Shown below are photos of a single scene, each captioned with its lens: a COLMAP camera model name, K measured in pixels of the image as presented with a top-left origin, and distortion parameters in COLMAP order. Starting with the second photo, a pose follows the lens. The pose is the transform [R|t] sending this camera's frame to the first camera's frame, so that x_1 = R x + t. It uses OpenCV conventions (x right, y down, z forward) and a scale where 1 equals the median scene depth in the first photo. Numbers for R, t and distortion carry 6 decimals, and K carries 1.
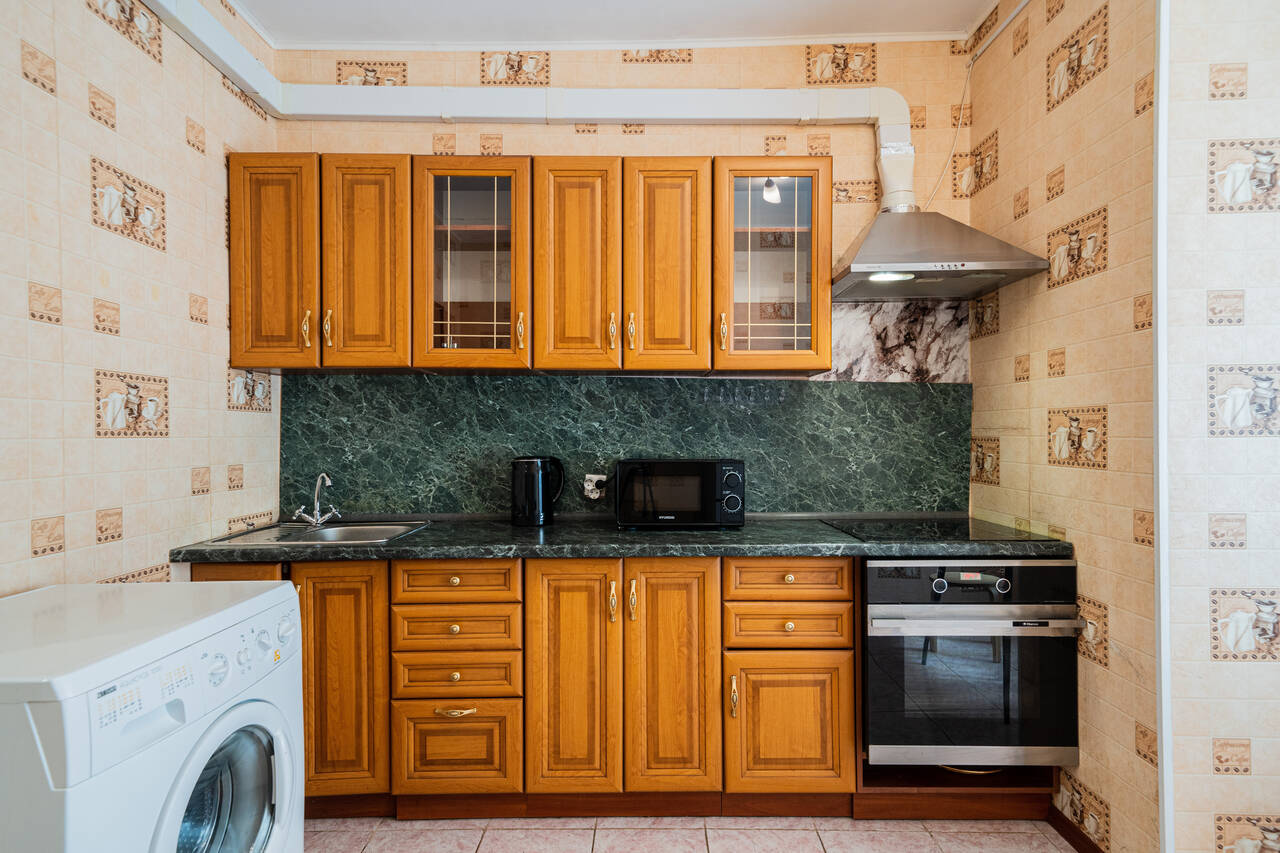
lens RADIAL K [[661.3, 0, 641.0], [0, 661.3, 429.7], [0, 0, 1]] dist [0.021019, -0.001115]
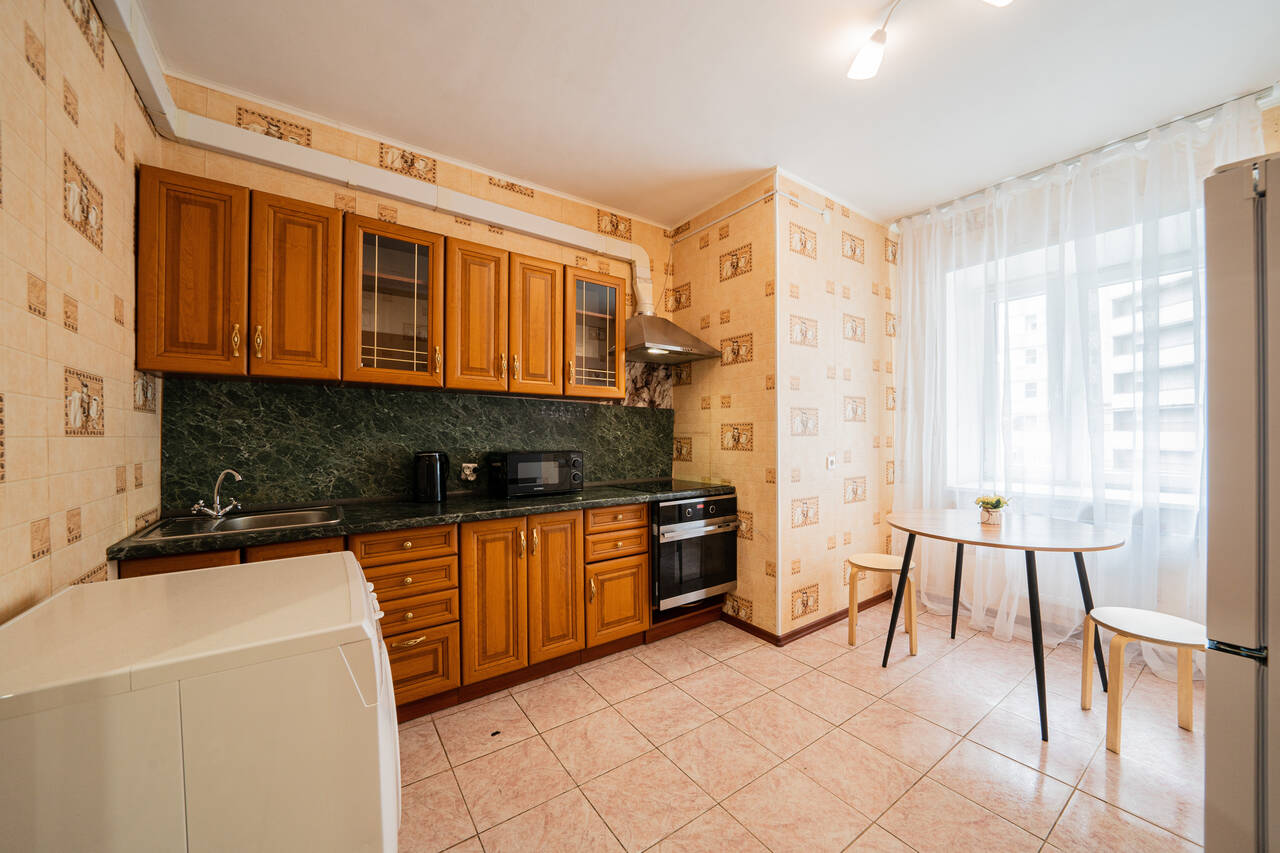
lens RADIAL K [[447.6, 0, 637.0], [0, 447.6, 431.2], [0, 0, 1]] dist [-0.015653, 0.000319]
pose [[0.819550, 0.007461, 0.572959, -0.369699], [-0.004466, 0.999968, -0.006634, 0.003259], [-0.572990, 0.002878, 0.819557, 0.002667]]
